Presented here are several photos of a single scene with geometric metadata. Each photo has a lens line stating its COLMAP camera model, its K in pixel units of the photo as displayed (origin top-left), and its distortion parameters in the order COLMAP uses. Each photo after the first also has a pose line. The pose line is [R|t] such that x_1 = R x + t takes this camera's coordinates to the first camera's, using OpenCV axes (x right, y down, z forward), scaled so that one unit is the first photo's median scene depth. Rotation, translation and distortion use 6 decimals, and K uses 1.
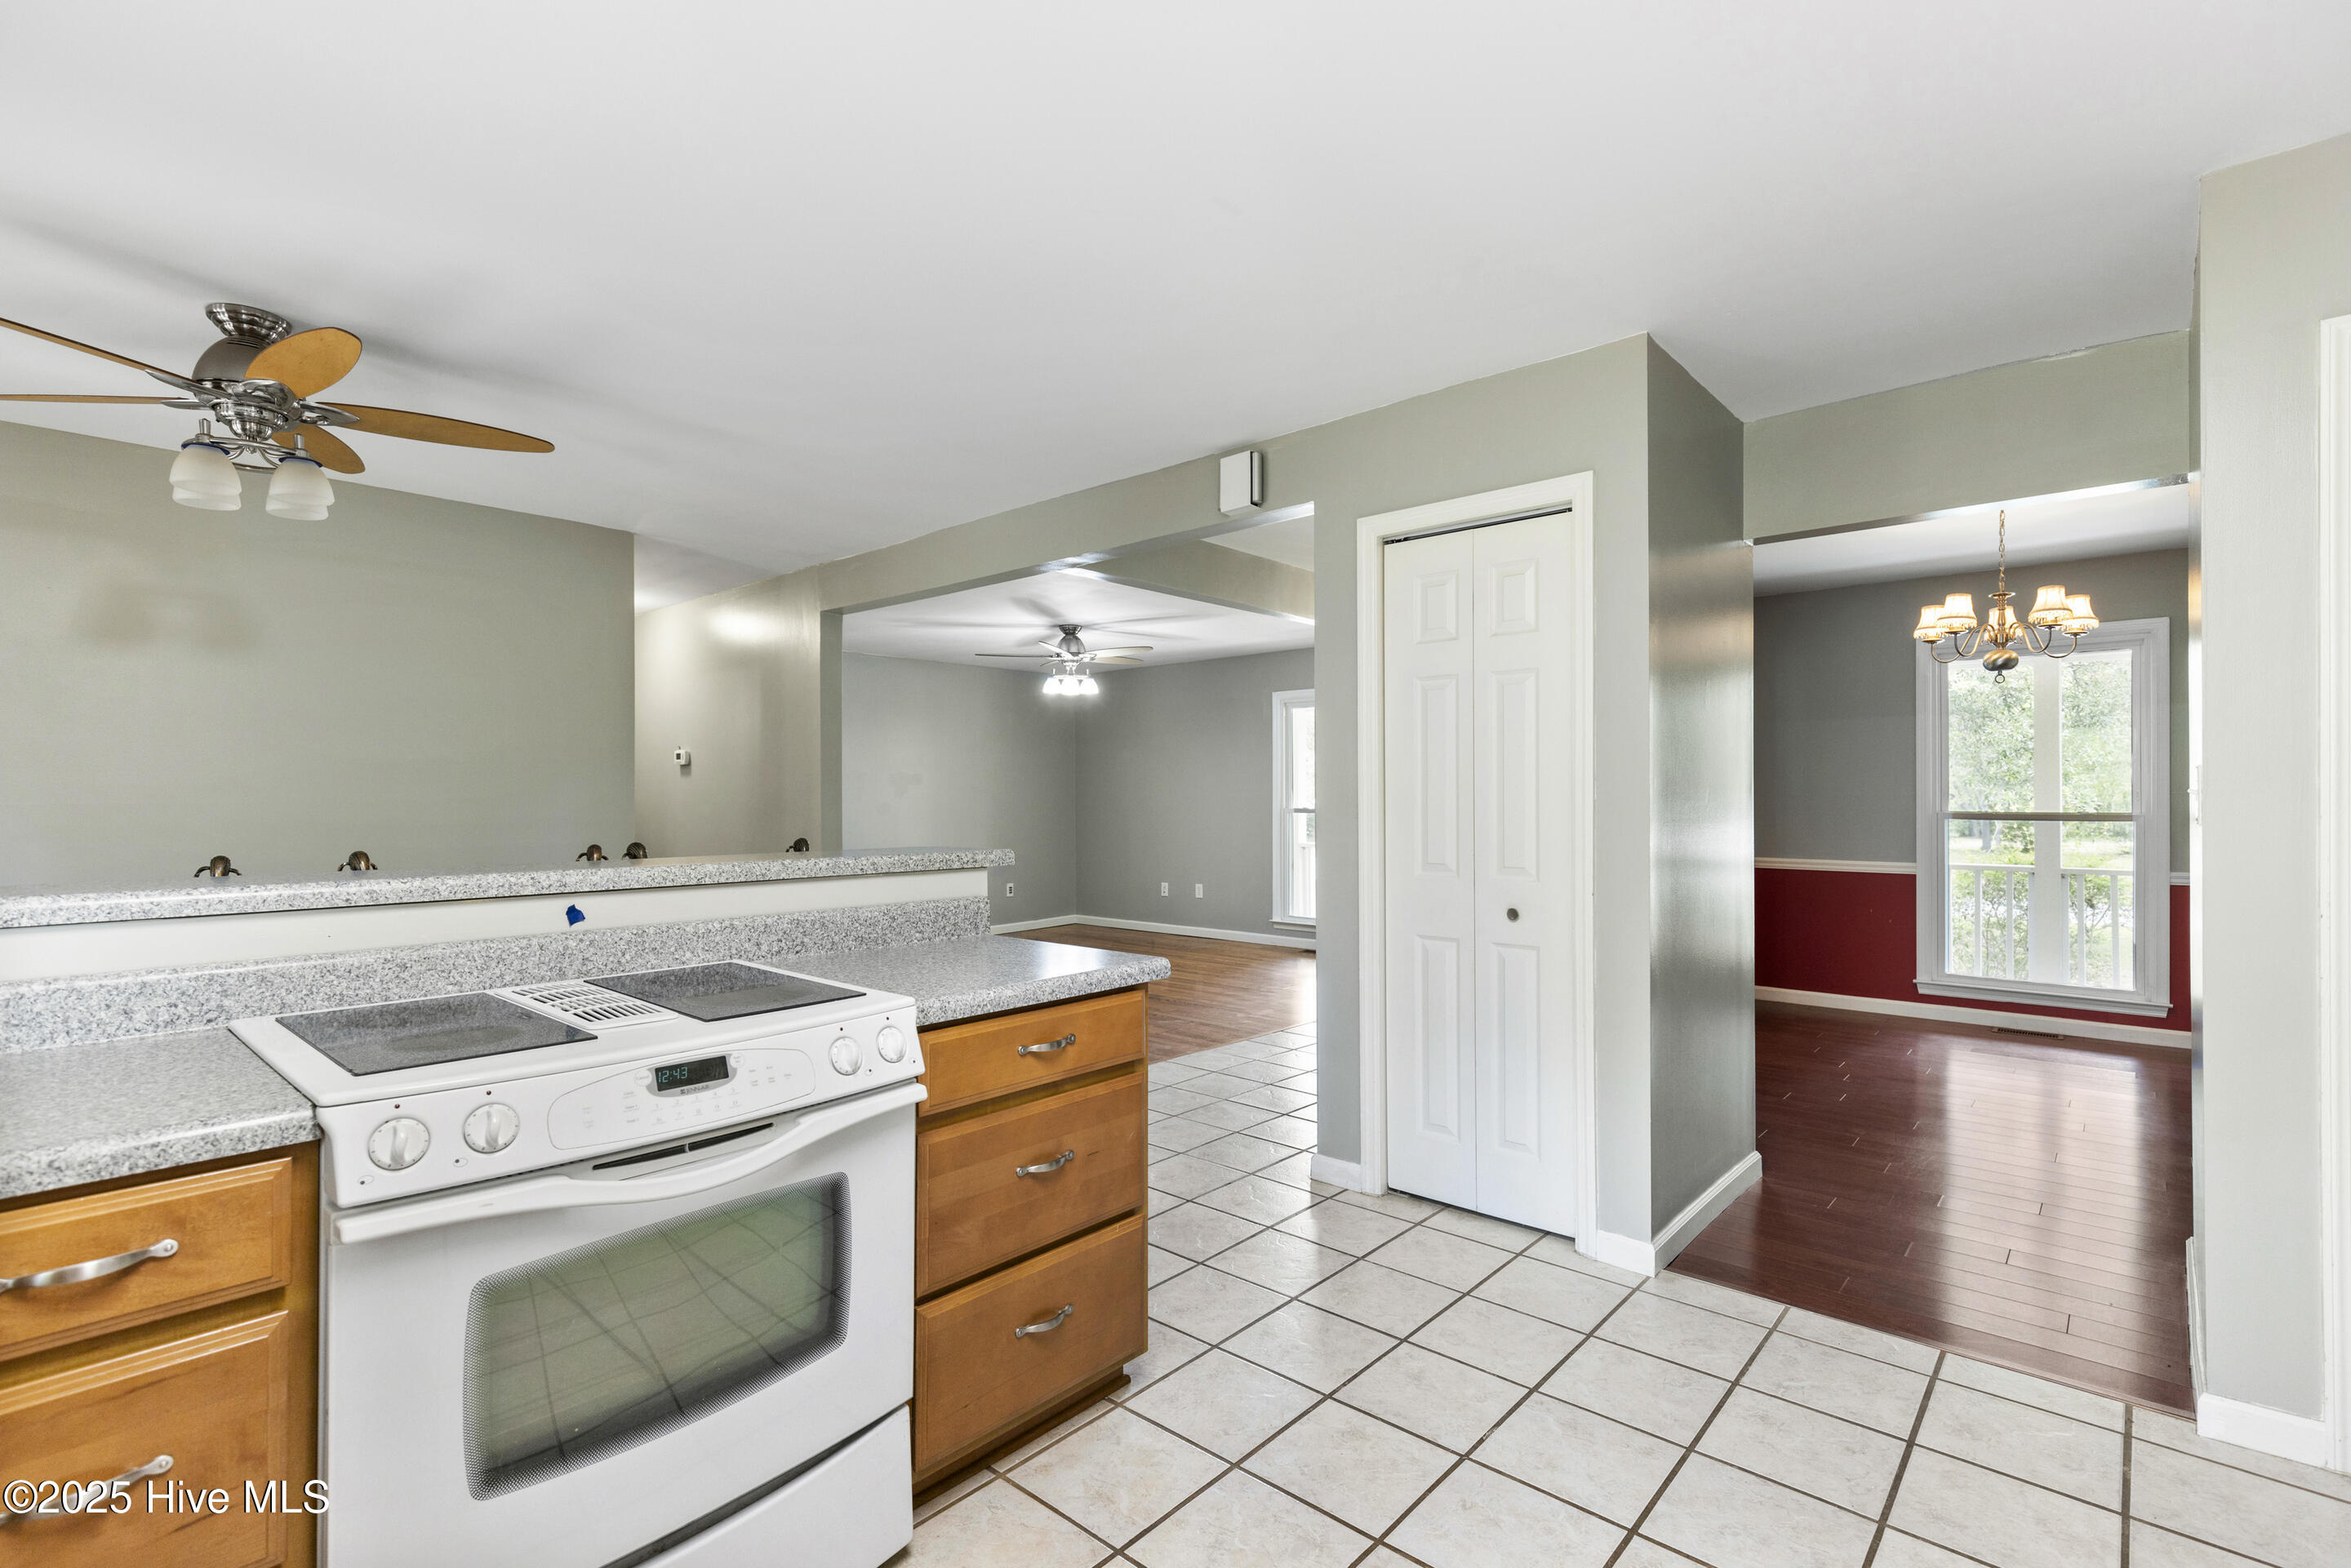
lens RADIAL K [[1079.2, 0, 1178.3], [0, 1079.2, 789.8], [0, 0, 1]] dist [0.001905, -0.000254]
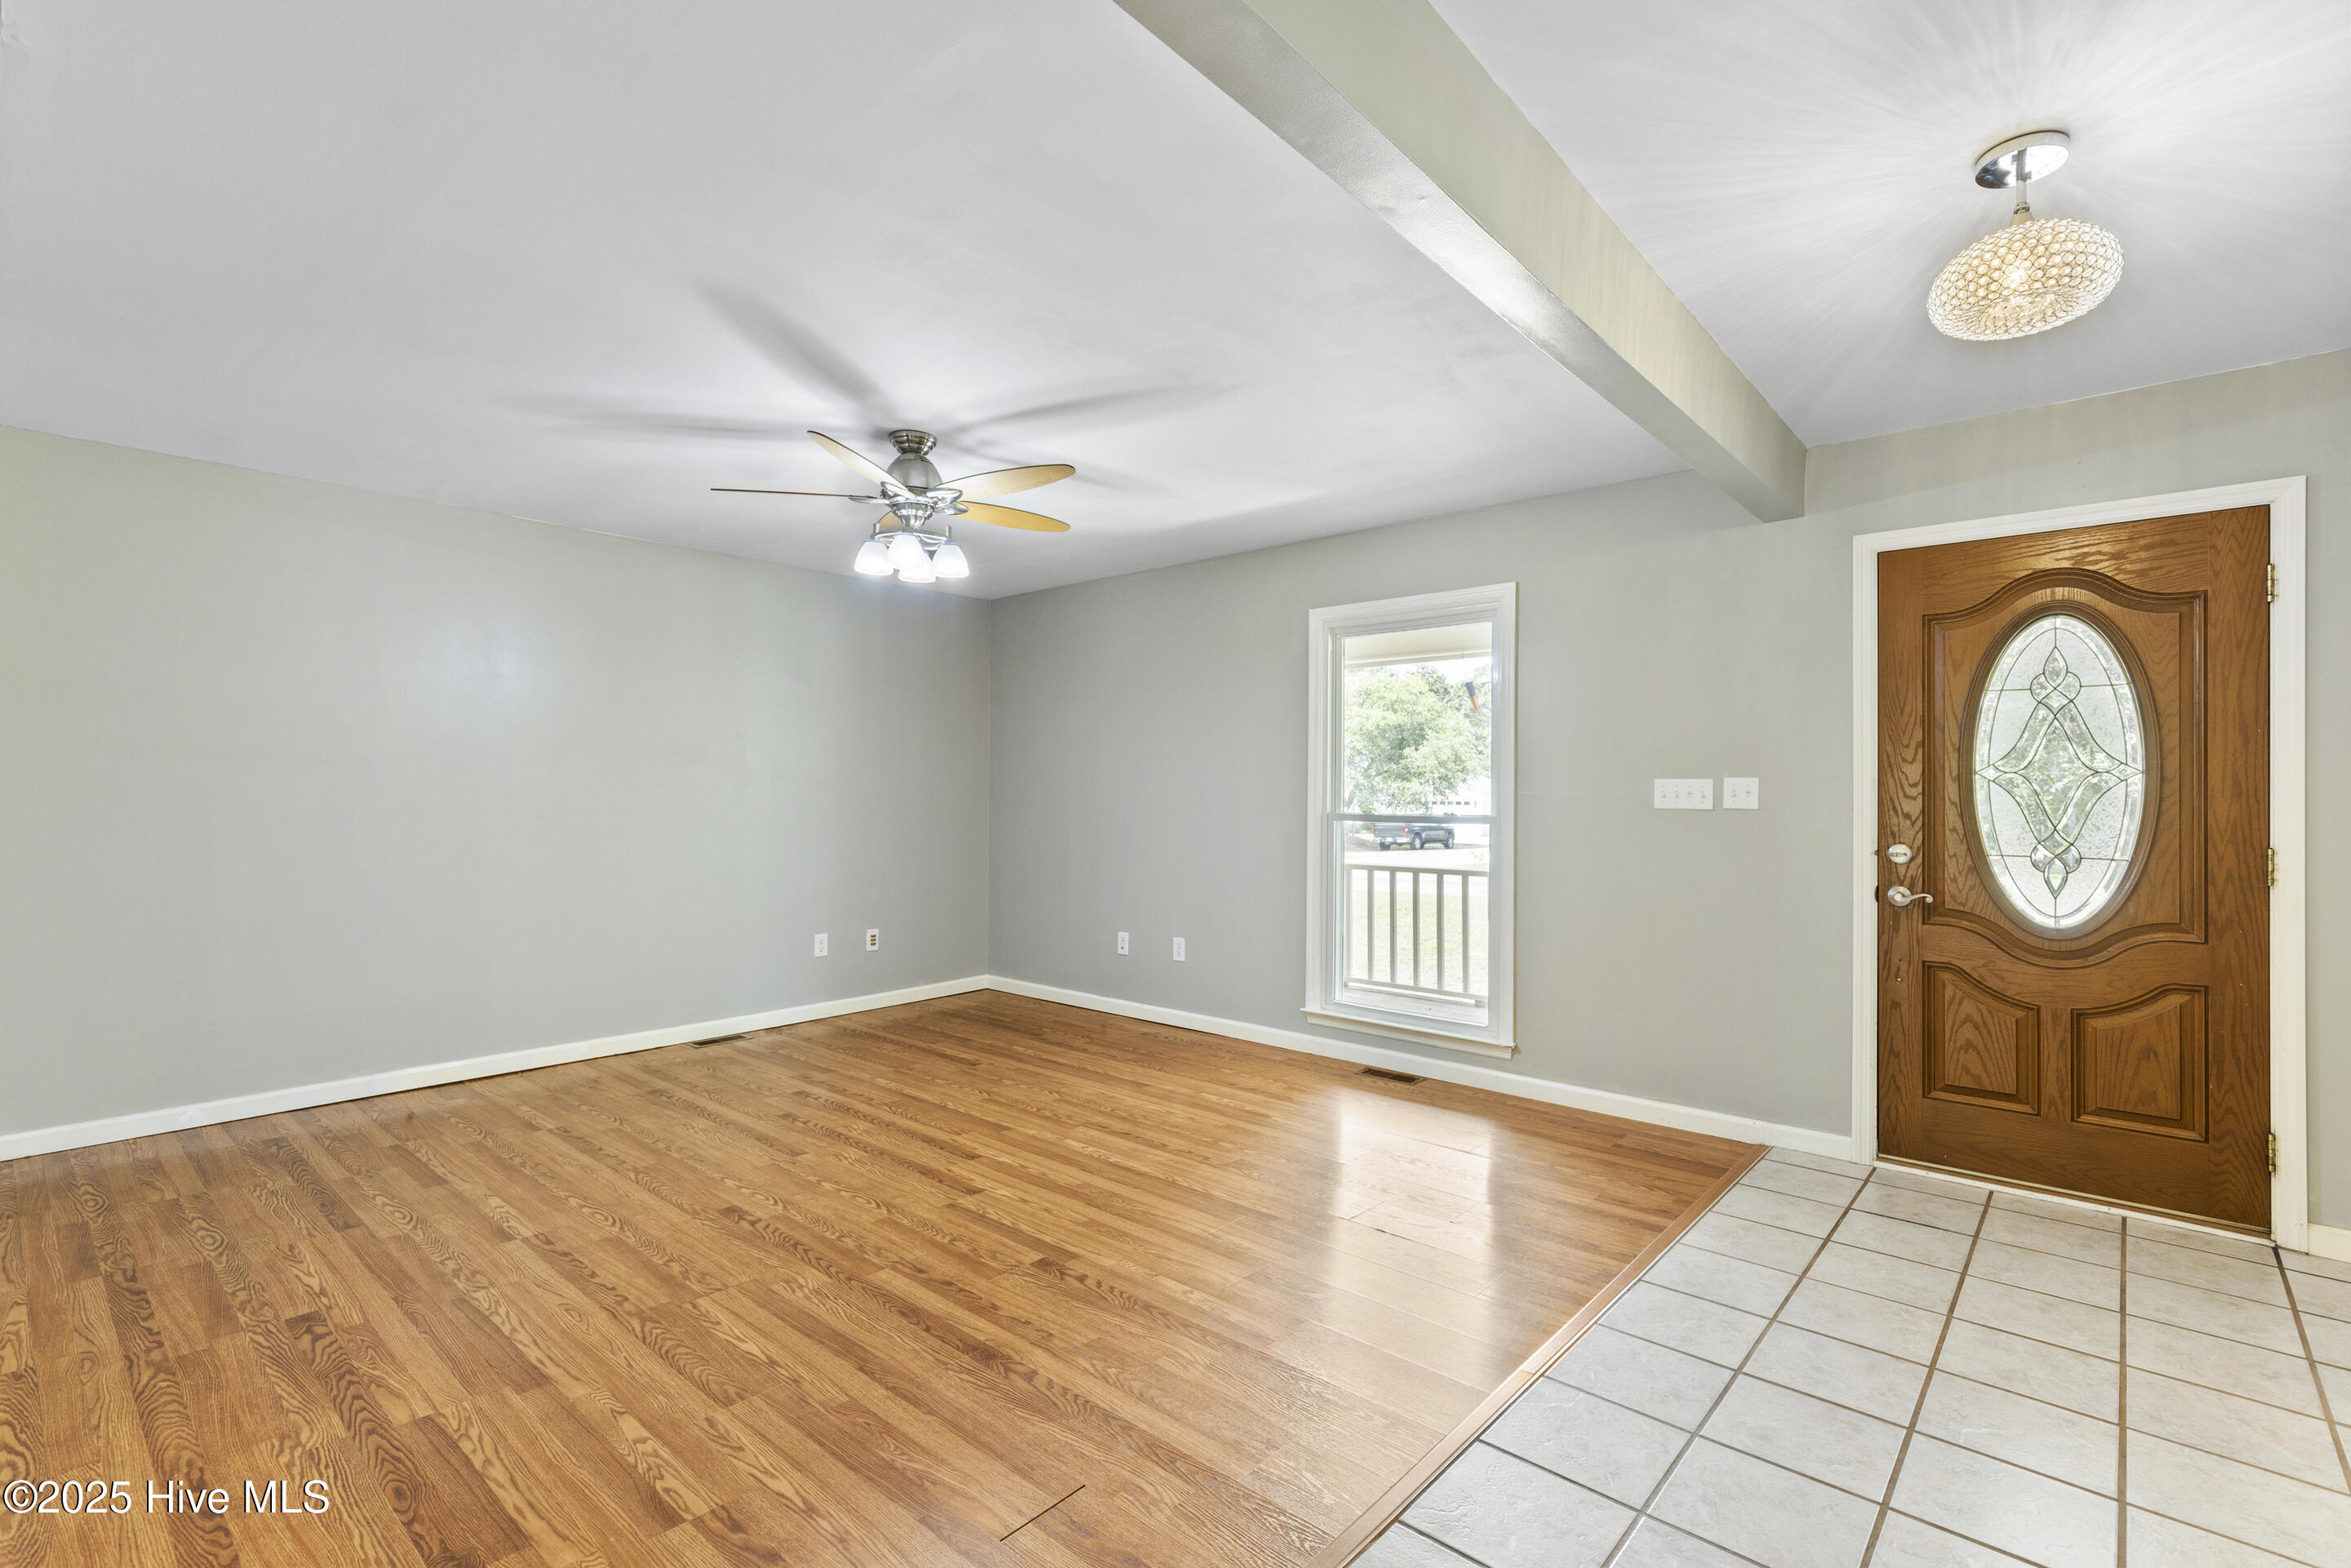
lens RADIAL K [[1079.2, 0, 1178.5], [0, 1079.2, 795.2], [0, 0, 1]] dist [0.001905, -0.000254]
pose [[0.999920, 0.012283, -0.003055, 0.022181], [-0.012285, 0.999924, -0.000532, 0.009801], [0.003048, 0.000570, 0.999995, 0.453986]]
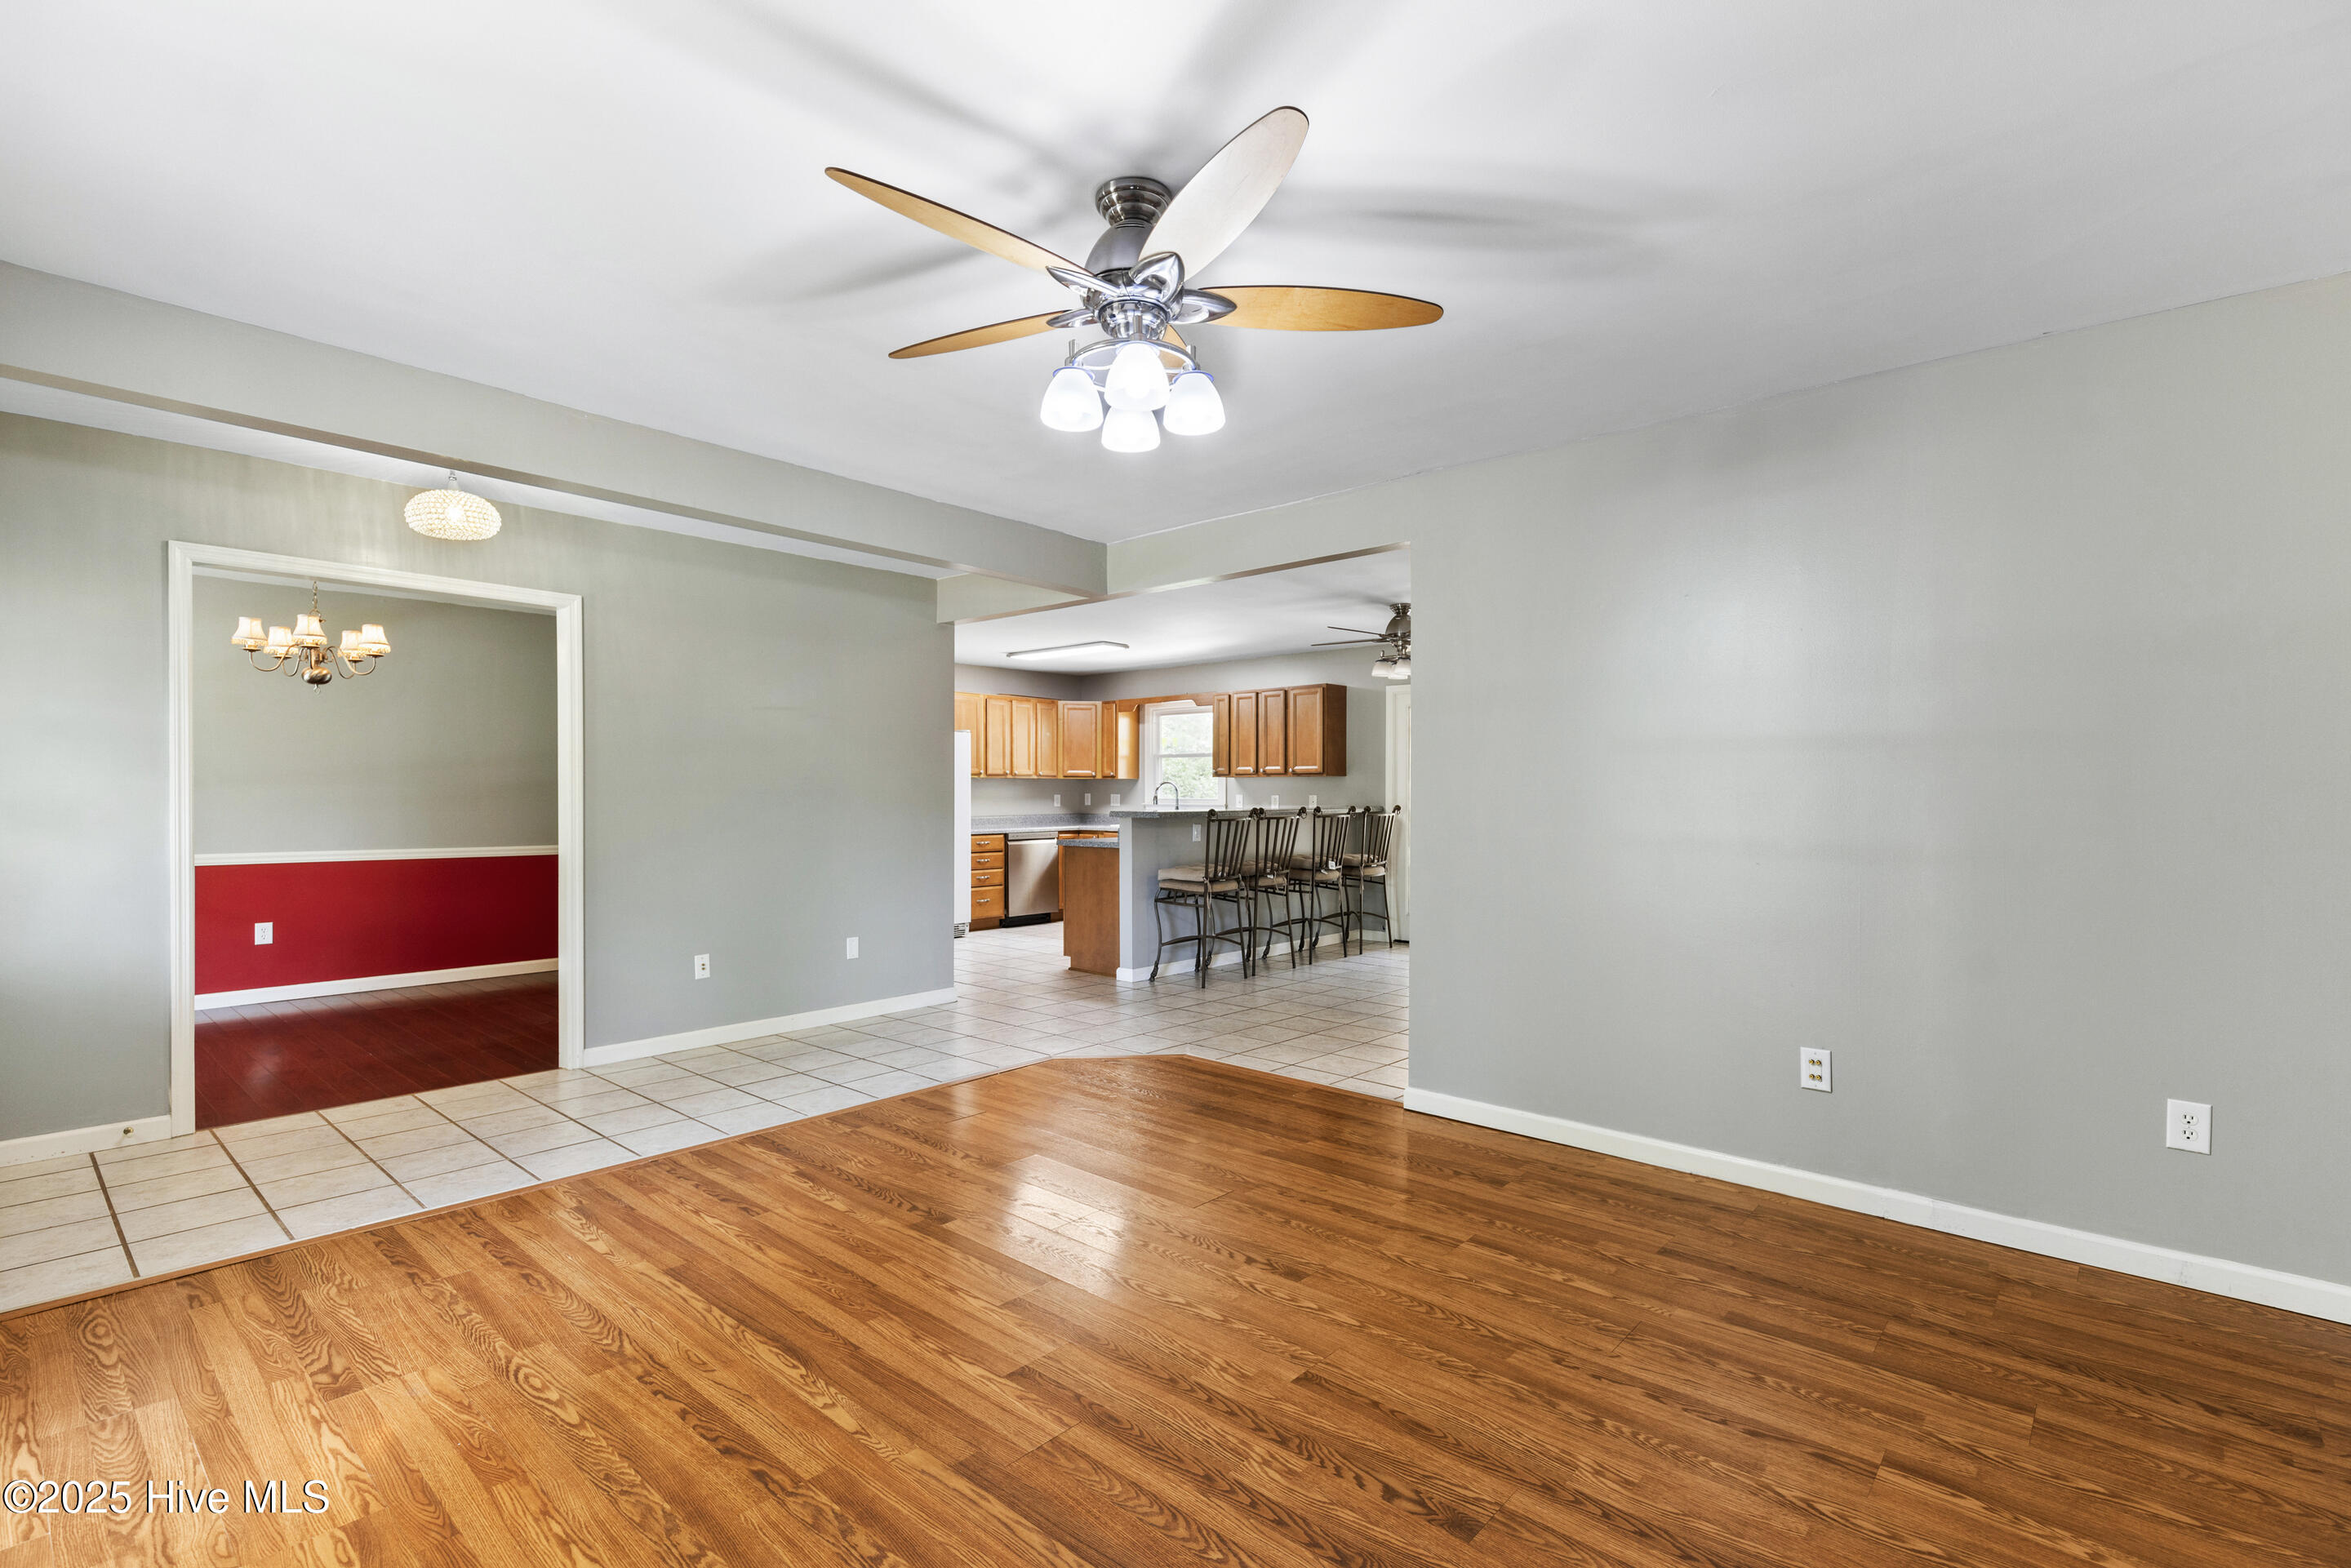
lens RADIAL K [[1079.2, 0, 1181.8], [0, 1079.2, 793.2], [0, 0, 1]] dist [0.001905, -0.000254]
pose [[-0.999991, 0.002467, -0.003342, -1.087409], [0.002472, 0.999996, -0.001270, 0.024254], [0.003338, -0.001278, -0.999994, 6.884741]]
